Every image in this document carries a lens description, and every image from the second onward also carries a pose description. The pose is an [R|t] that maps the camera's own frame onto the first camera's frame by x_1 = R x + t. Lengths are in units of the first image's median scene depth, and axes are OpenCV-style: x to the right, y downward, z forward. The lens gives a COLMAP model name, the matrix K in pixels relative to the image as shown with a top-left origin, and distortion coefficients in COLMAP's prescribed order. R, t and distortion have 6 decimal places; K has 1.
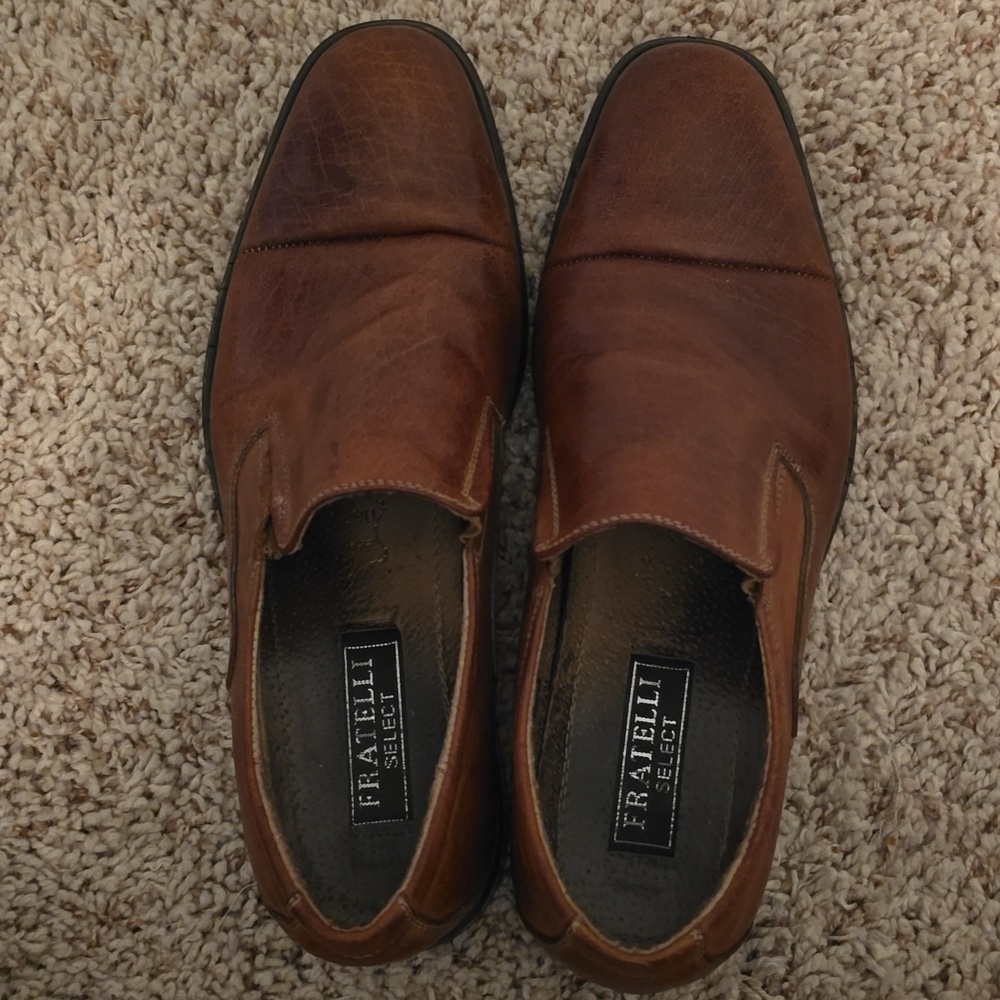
lens RADIAL K [[1475.2, 0, 524.8], [0, 1475.2, 500.2], [0, 0, 1]] dist [0.153857, -0.476558]
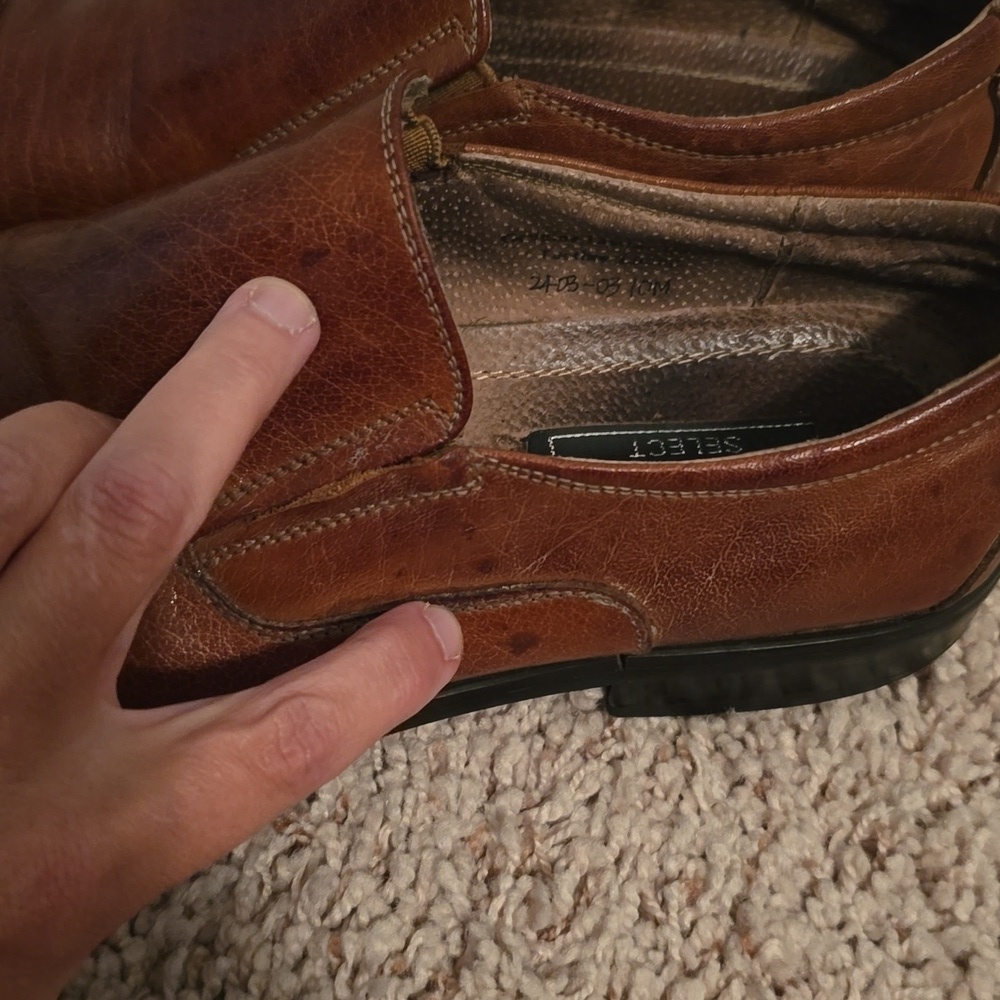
lens RADIAL K [[1475.2, 0, 524.8], [0, 1475.2, 500.2], [0, 0, 1]] dist [0.153857, -0.476558]
pose [[0.982734, 0.041847, 0.180229, 0.003210], [0.031419, 0.922196, -0.385445, 0.064946], [-0.182337, 0.384453, 0.904958, 0.449222]]
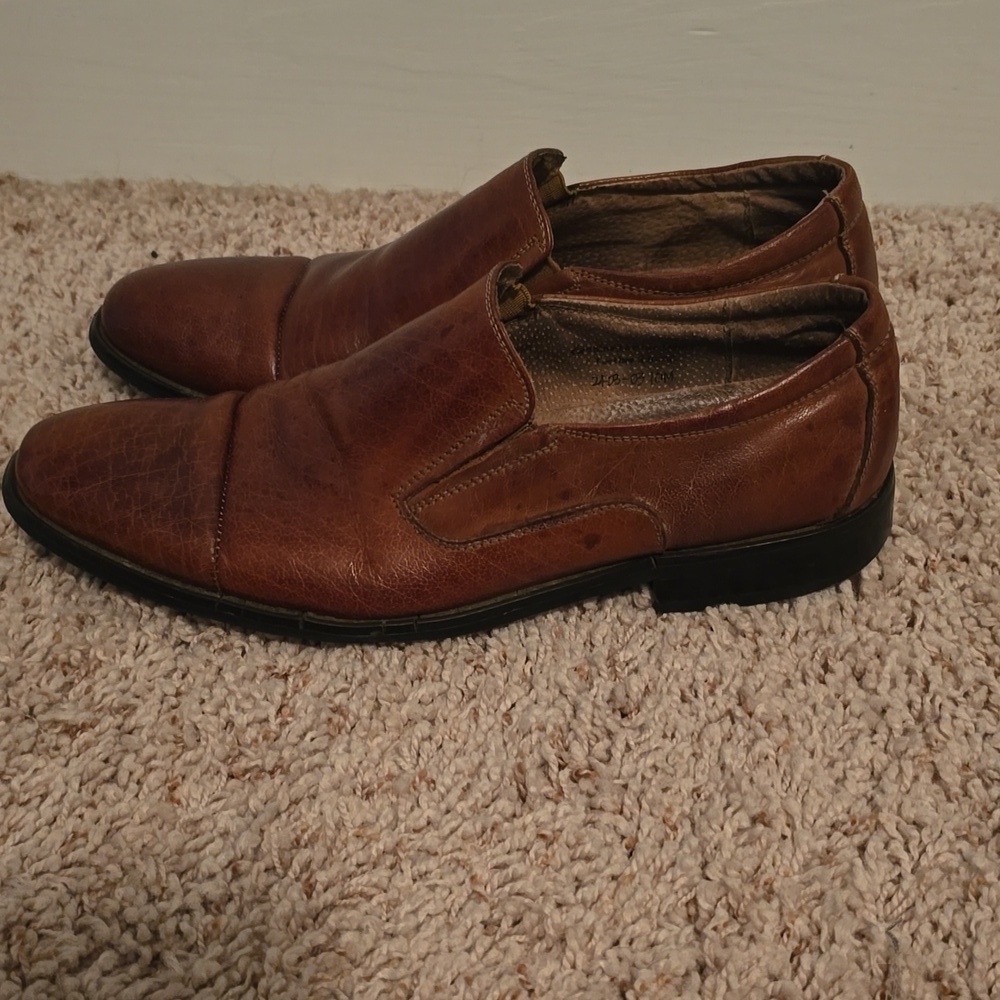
lens RADIAL K [[1475.2, 0, 524.8], [0, 1475.2, 500.2], [0, 0, 1]] dist [0.153857, -0.476558]
pose [[0.998981, -0.013957, 0.042917, 0.015749], [0.038879, 0.749030, -0.661394, 0.513391], [-0.022916, 0.662389, 0.748810, 0.225989]]
